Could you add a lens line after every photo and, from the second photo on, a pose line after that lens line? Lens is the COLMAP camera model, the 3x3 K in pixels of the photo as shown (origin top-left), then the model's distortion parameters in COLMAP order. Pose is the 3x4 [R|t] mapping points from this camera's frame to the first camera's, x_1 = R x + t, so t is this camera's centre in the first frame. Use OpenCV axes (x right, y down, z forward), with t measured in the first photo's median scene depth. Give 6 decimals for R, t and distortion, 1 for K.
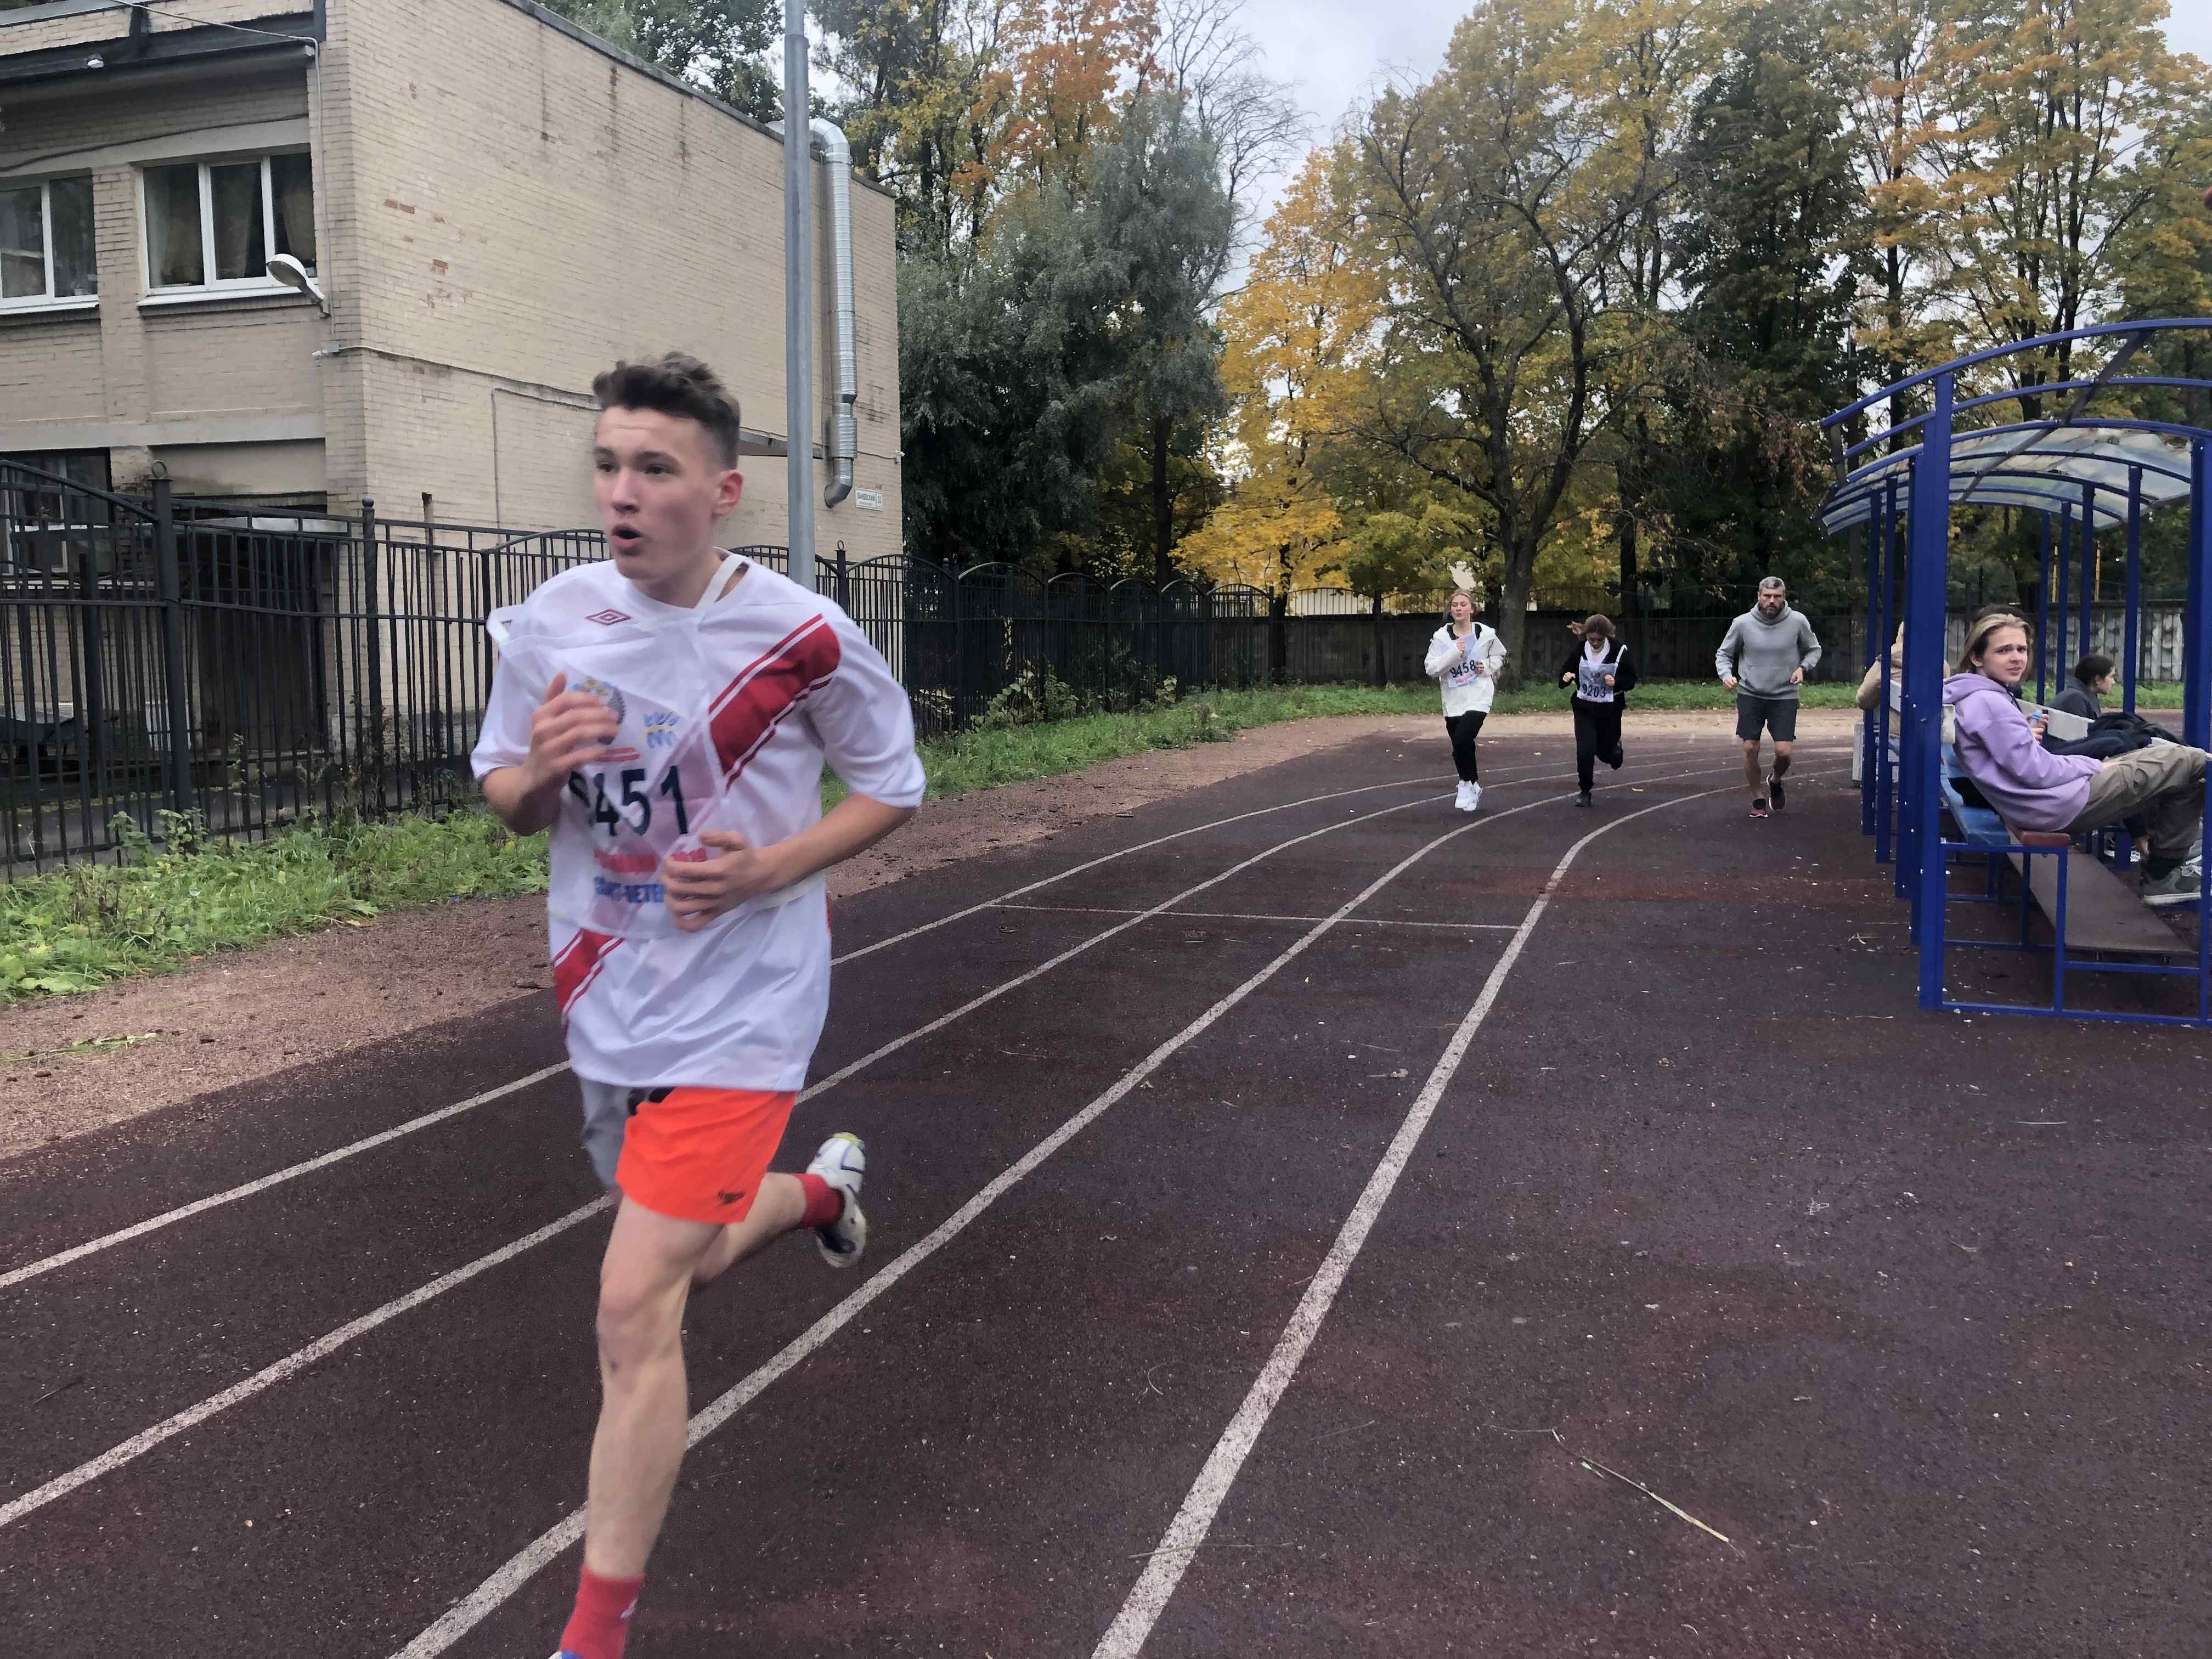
lens RADIAL K [[1832.5, 0, 1107.4], [0, 1832.5, 823.3], [0, 0, 1]] dist [-0.001277, 0.026846]
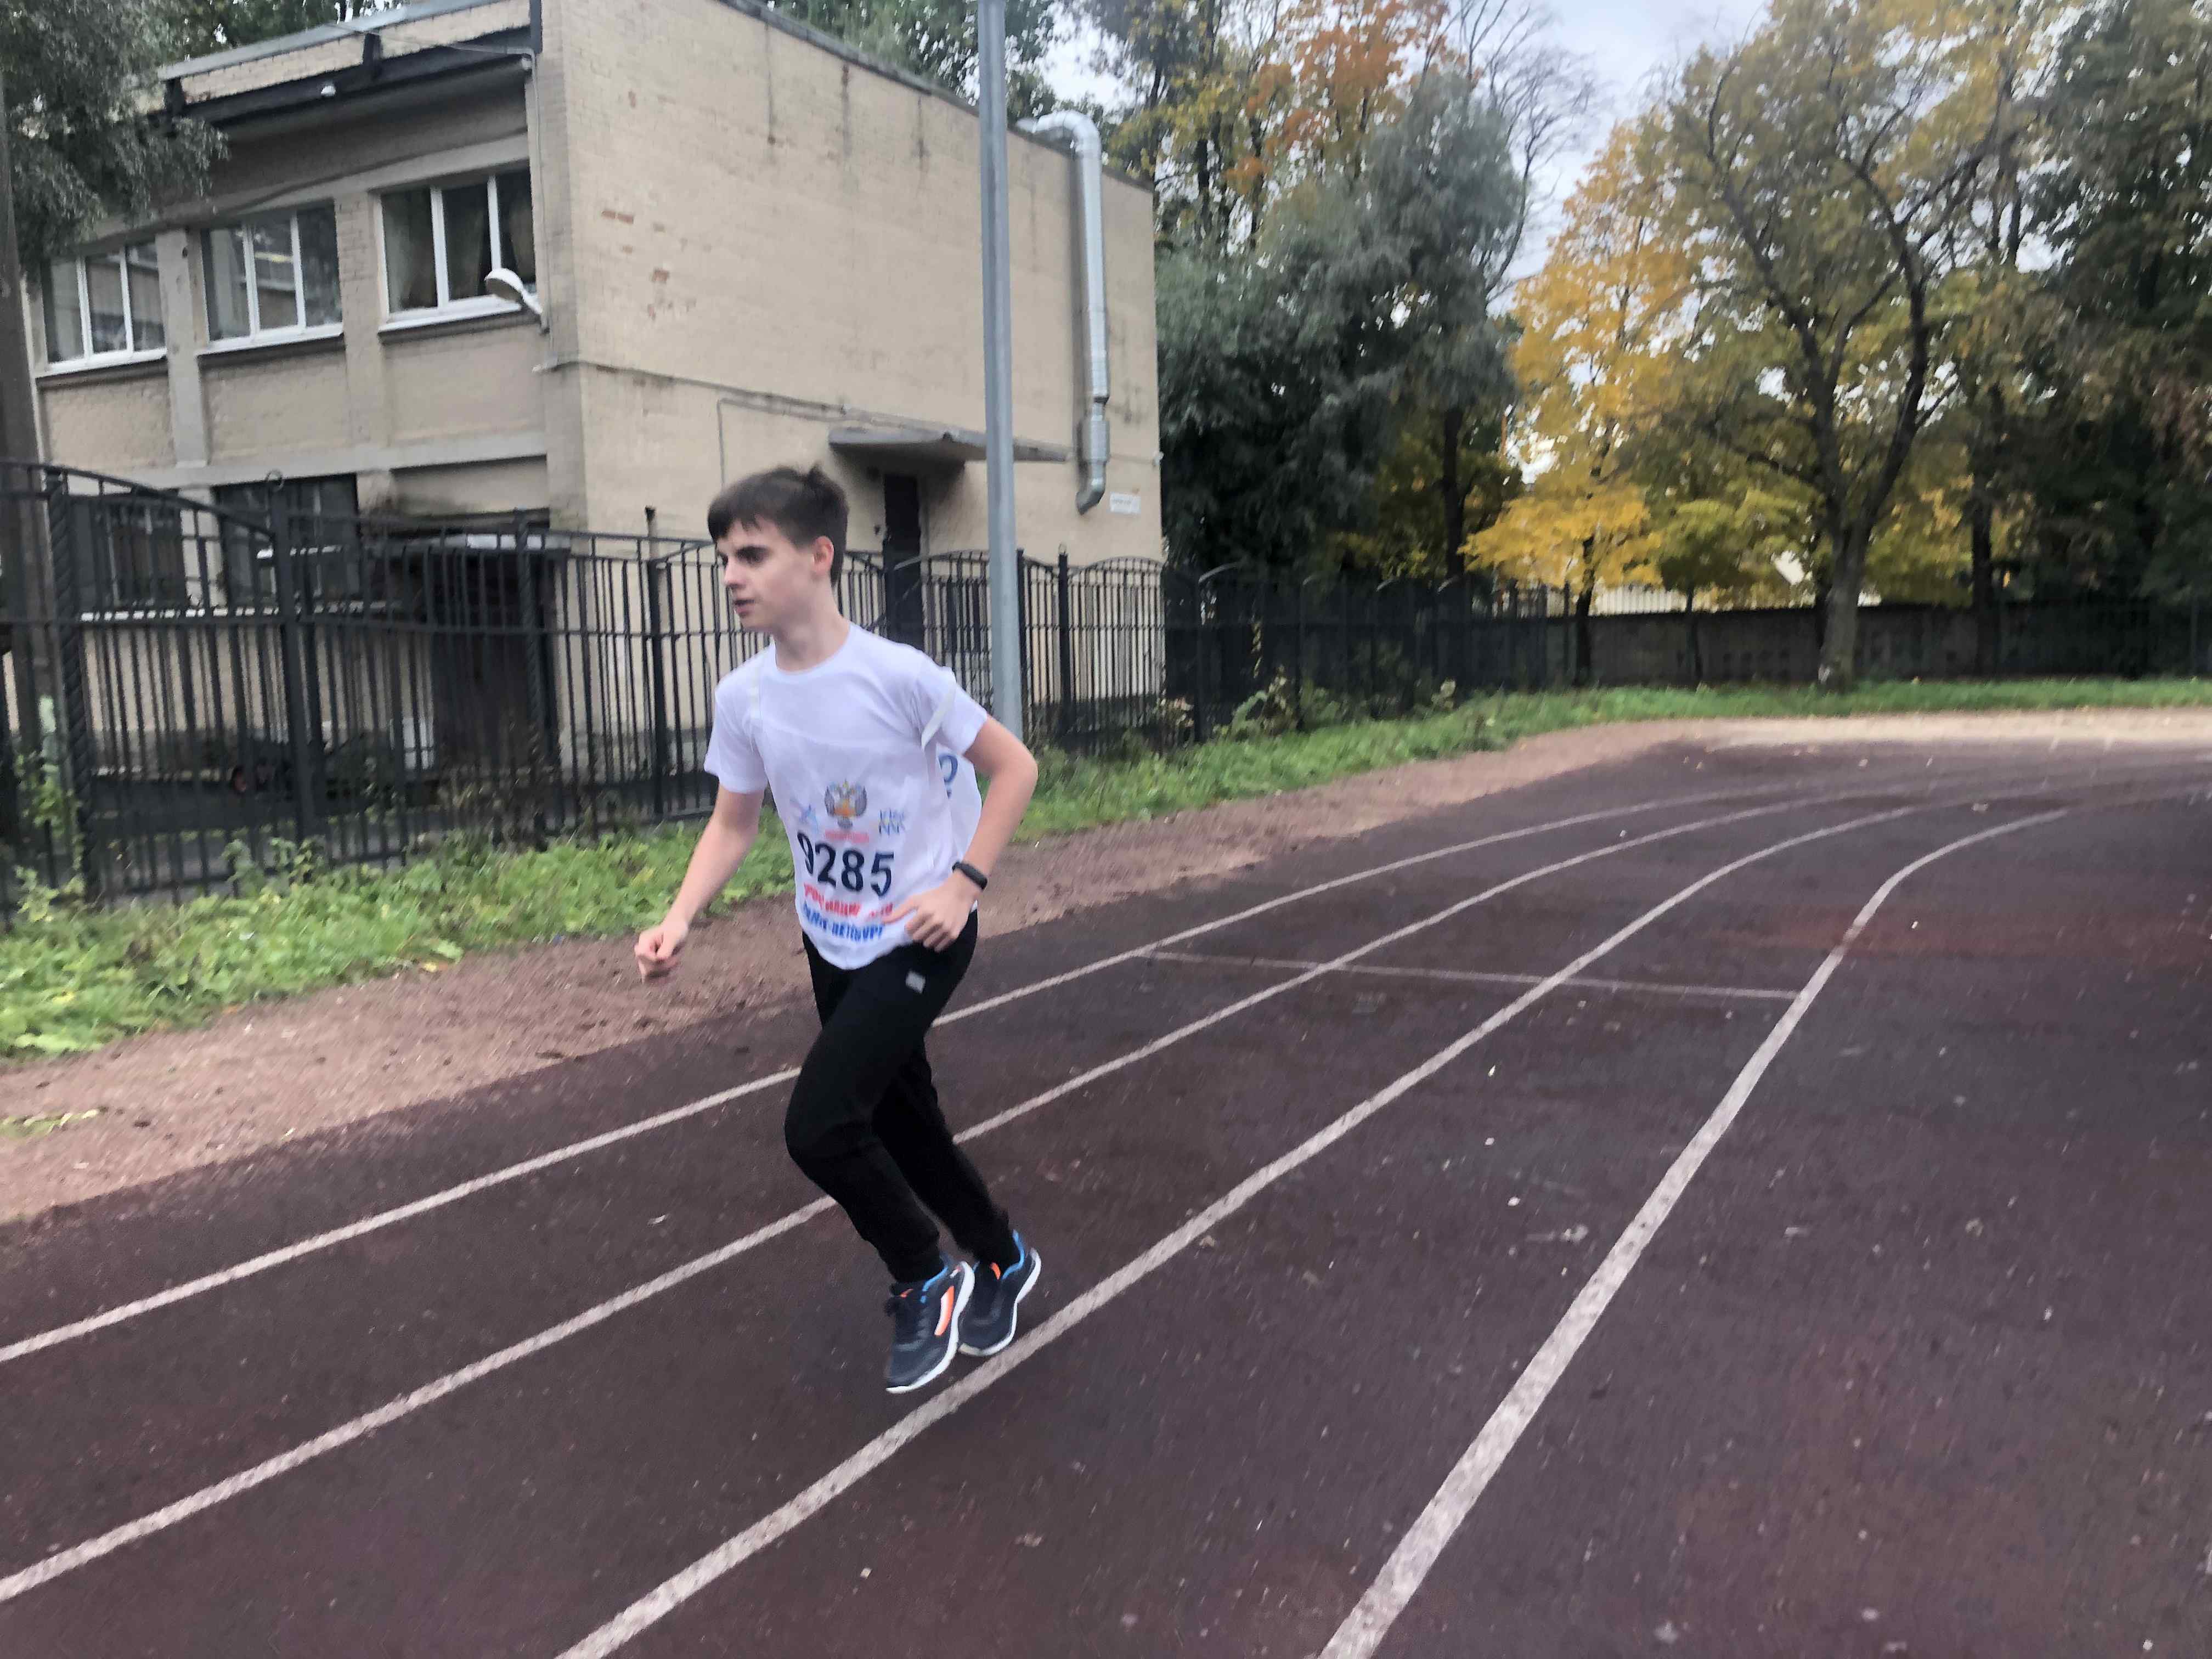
lens RADIAL K [[1790.0, 0, 1075.0], [0, 1790.0, 797.8], [0, 0, 1]] dist [0.014044, 0.004382]
pose [[0.980897, -0.000917, -0.194524, 0.024000], [-0.002320, 0.999863, -0.016415, -0.004988], [0.194512, 0.016553, 0.980760, 0.061646]]
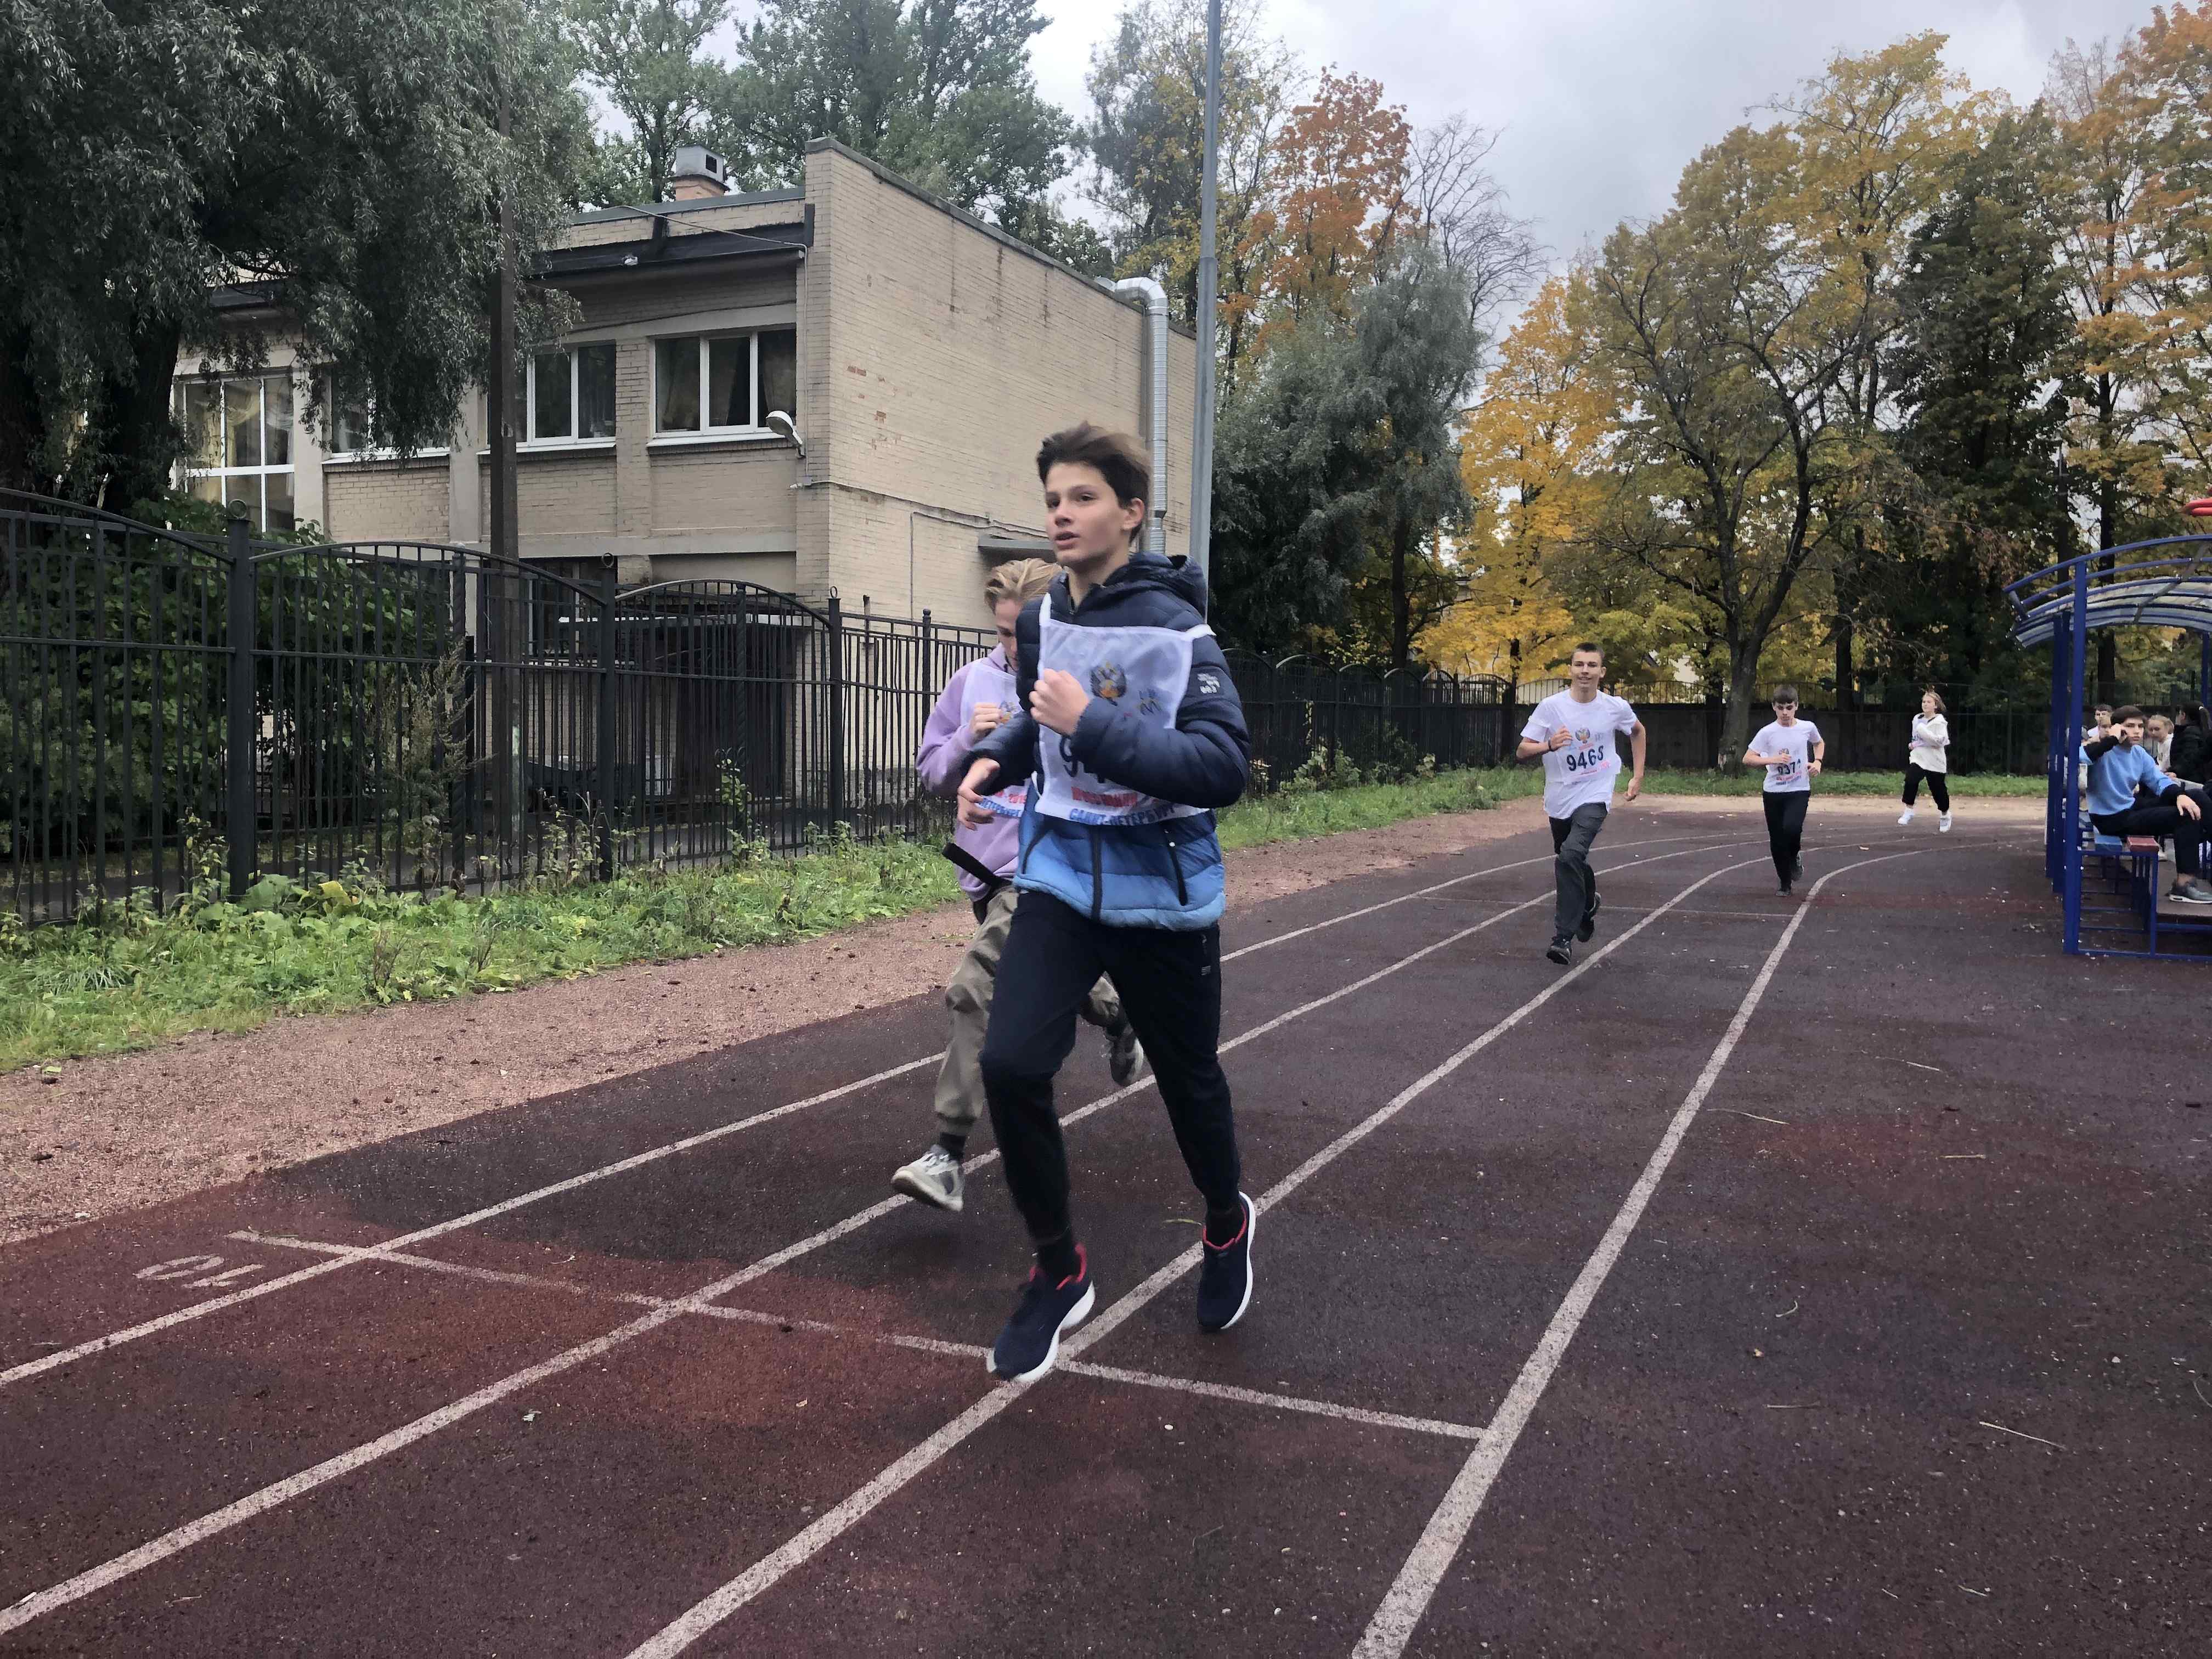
lens RADIAL K [[1822.5, 0, 1107.0], [0, 1822.5, 834.6], [0, 0, 1]] dist [0.002966, 0.005407]
pose [[0.994710, 0.024893, -0.099658, -0.045005], [-0.028764, 0.998879, -0.037592, 0.015152], [0.098610, 0.040260, 0.994311, -0.126593]]
